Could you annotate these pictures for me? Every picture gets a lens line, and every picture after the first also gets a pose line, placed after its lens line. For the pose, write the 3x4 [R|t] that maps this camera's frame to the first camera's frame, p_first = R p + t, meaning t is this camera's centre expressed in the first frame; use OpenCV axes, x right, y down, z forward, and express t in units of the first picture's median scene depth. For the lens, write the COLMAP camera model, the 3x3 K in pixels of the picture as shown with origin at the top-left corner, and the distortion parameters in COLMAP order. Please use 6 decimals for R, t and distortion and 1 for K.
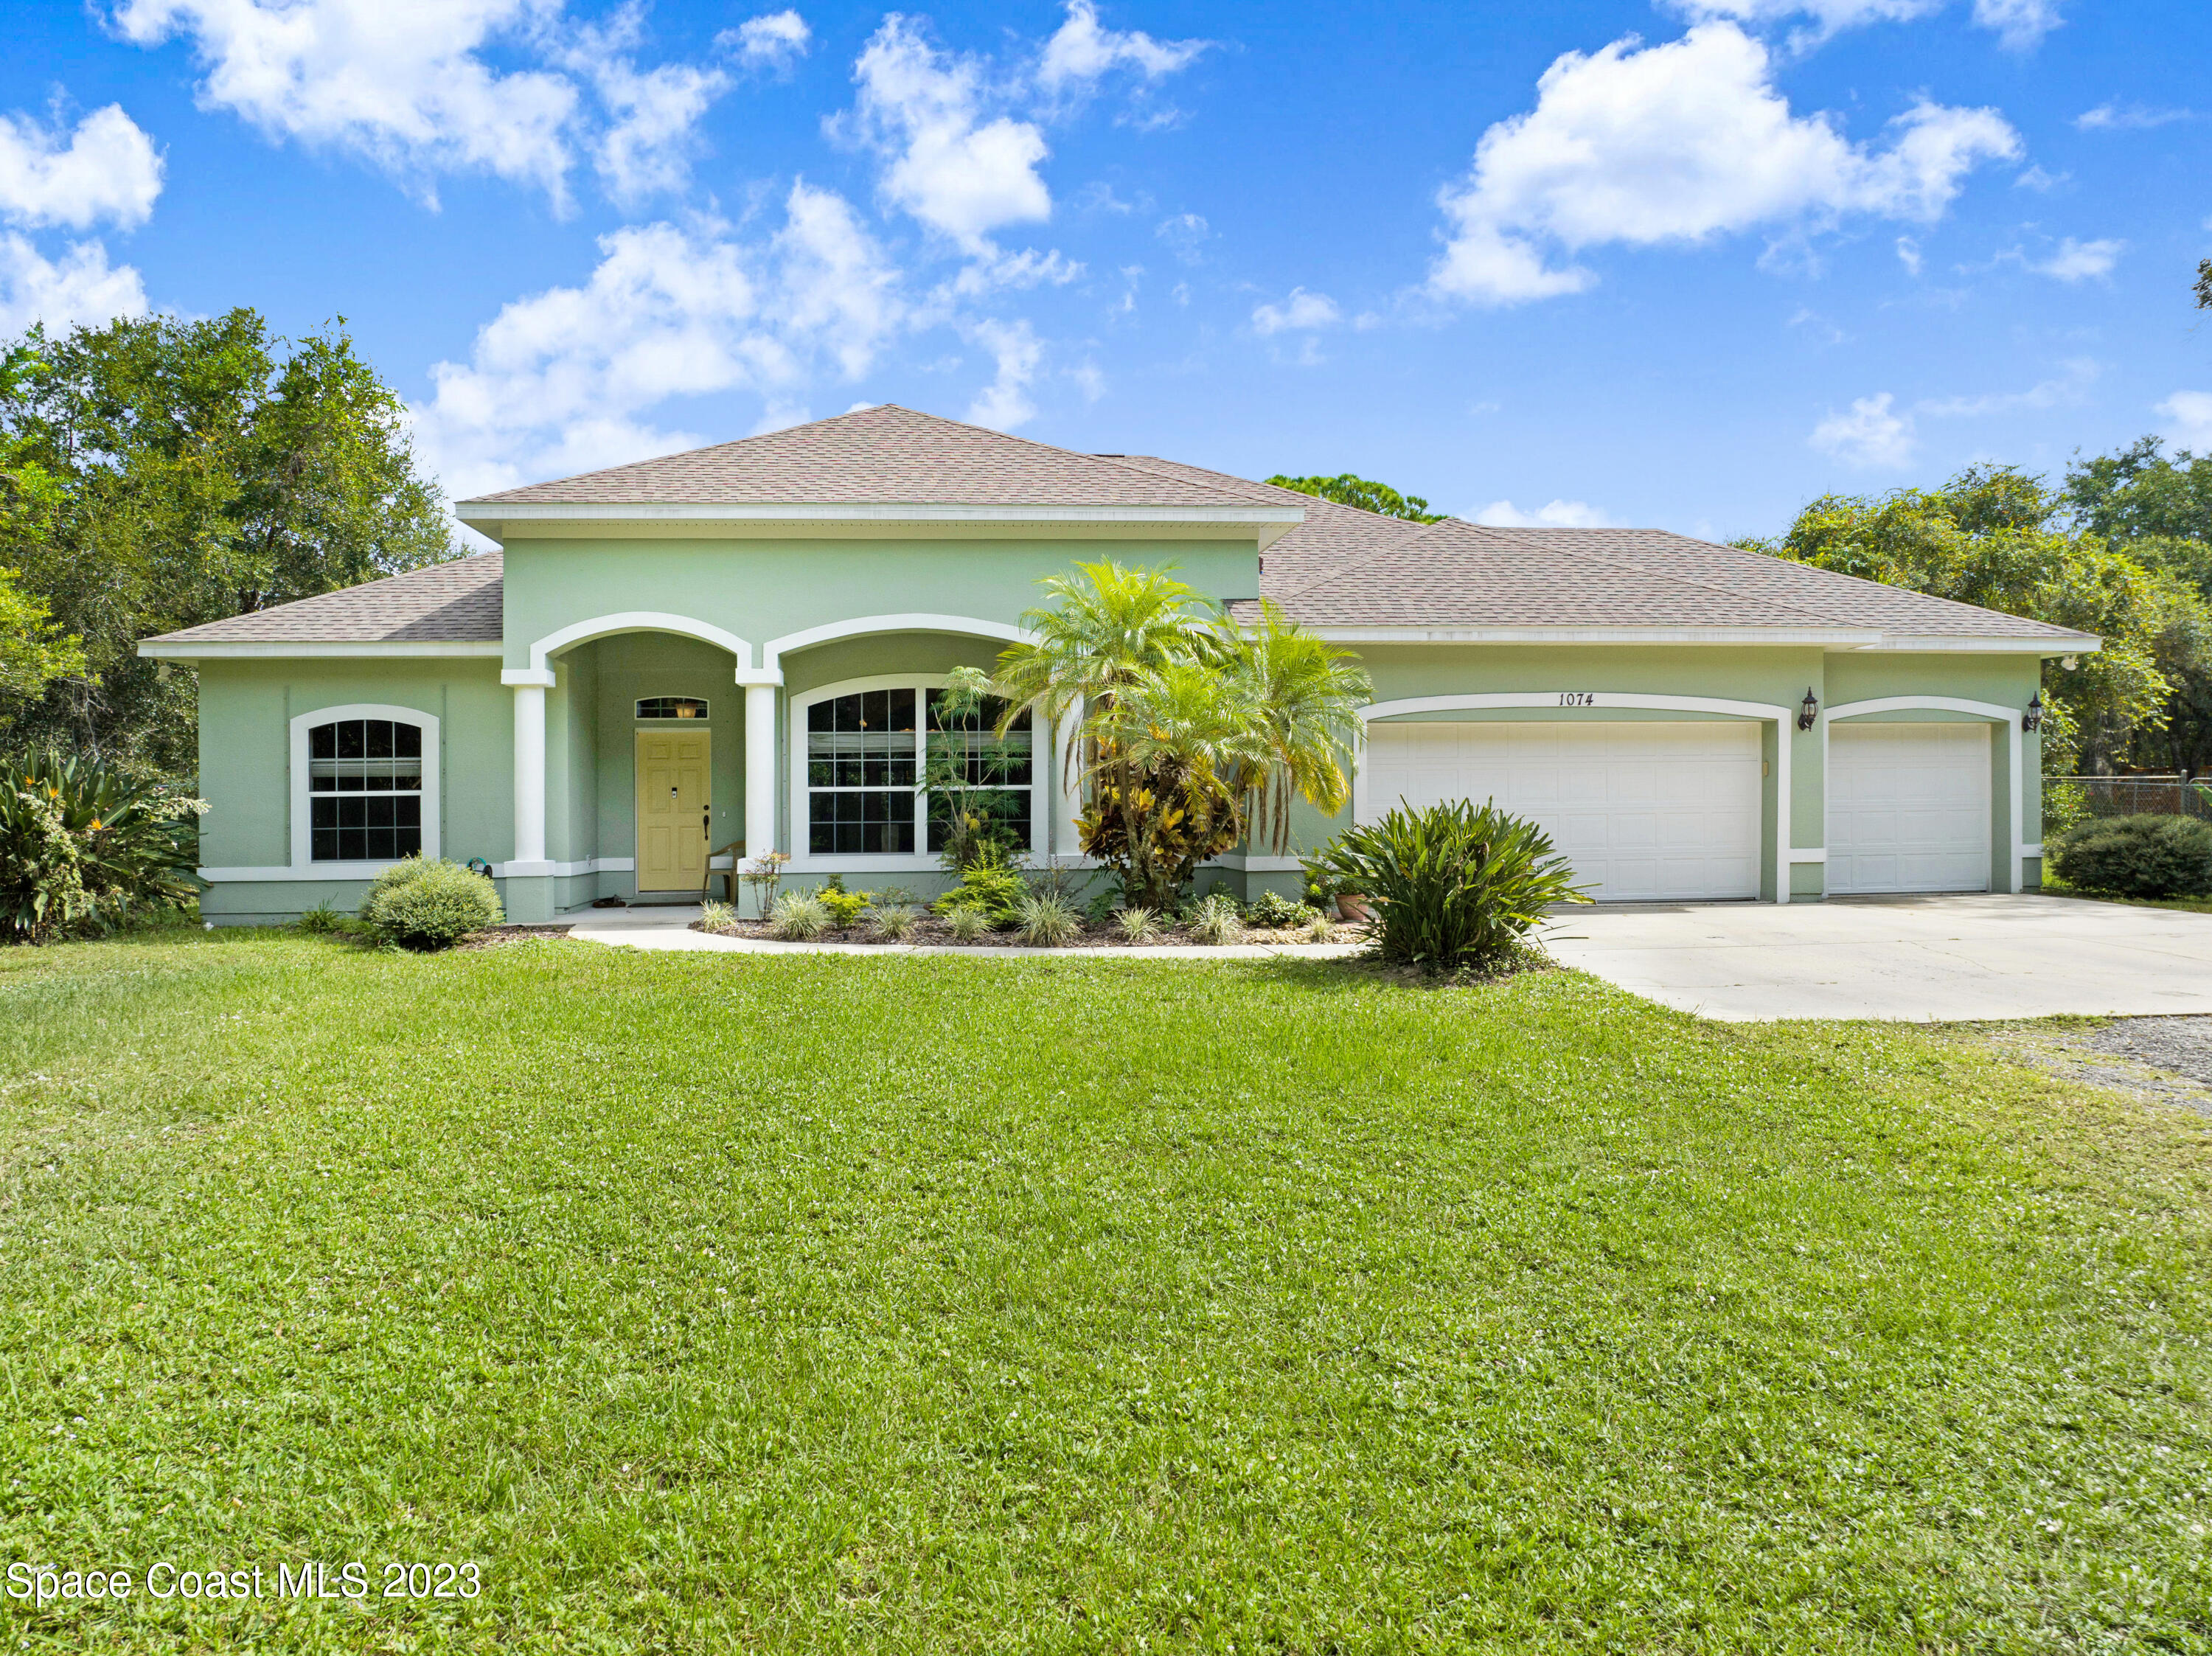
lens RADIAL K [[1554.9, 0, 1106.0], [0, 1554.9, 828.0], [0, 0, 1]] dist [-0.036248, -0.000261]
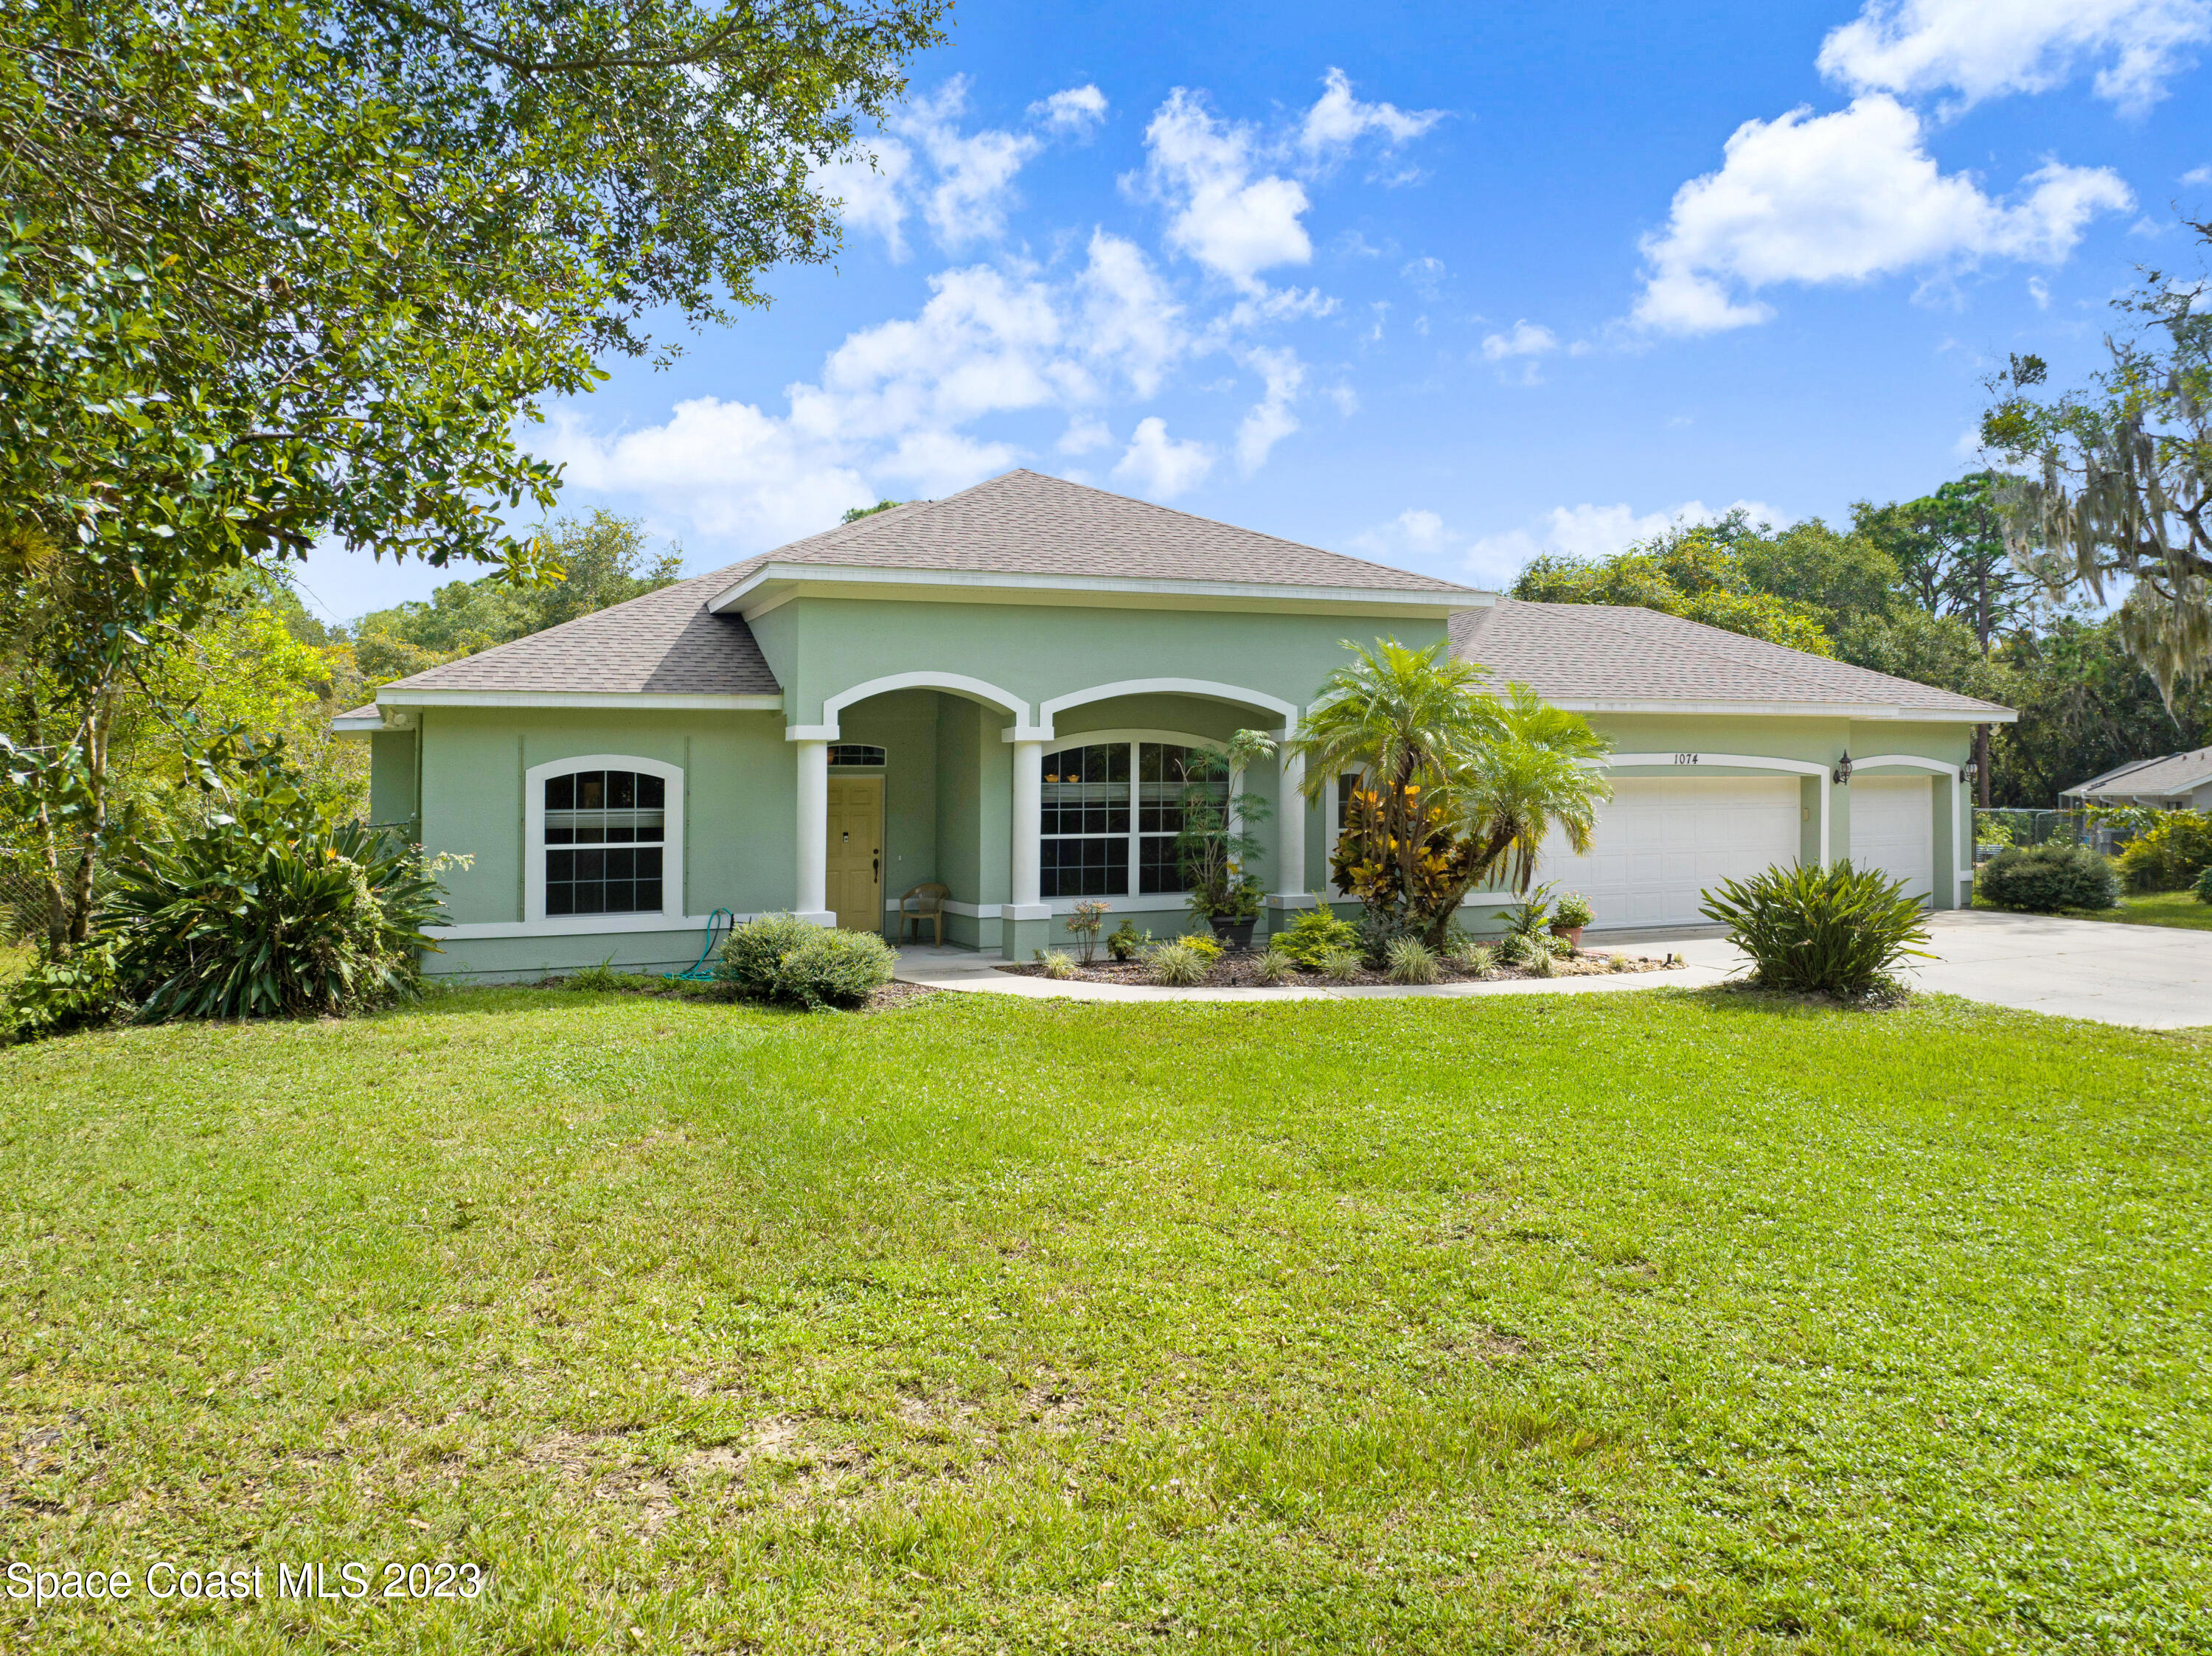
lens RADIAL K [[1500.2, 0, 1106.0], [0, 1500.2, 828.0], [0, 0, 1]] dist [-0.022206, -0.000855]
pose [[0.962432, -0.007438, 0.271420, -0.431807], [0.007686, 0.999970, 0.000152, -0.031216], [-0.271413, 0.001940, 0.962461, -0.002987]]
